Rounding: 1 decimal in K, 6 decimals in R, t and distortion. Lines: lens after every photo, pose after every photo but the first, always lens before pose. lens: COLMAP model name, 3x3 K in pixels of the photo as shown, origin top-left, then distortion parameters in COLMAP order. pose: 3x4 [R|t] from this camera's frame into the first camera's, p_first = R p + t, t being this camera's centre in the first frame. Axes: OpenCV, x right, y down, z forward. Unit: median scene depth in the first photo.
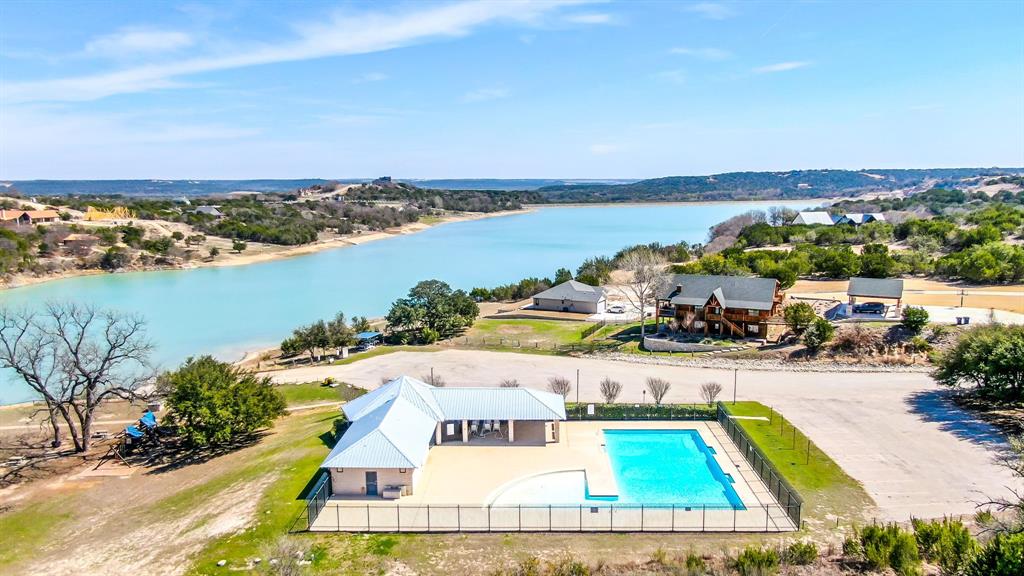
lens RADIAL K [[783.1, 0, 512.0], [0, 783.1, 288.0], [0, 0, 1]] dist [-0.010540, 0.001180]
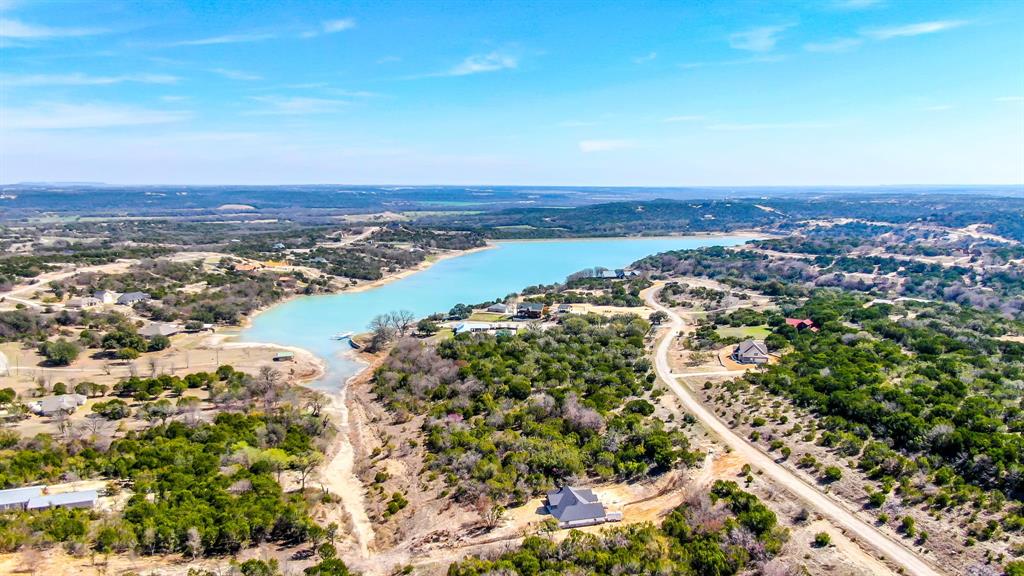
lens RADIAL K [[783.1, 0, 512.0], [0, 783.1, 288.0], [0, 0, 1]] dist [-0.010540, 0.001180]
pose [[0.999107, 0.004063, 0.042060, -0.004664], [-0.003839, 0.999978, -0.005395, -0.025661], [-0.042081, 0.005229, 0.999101, -1.087514]]
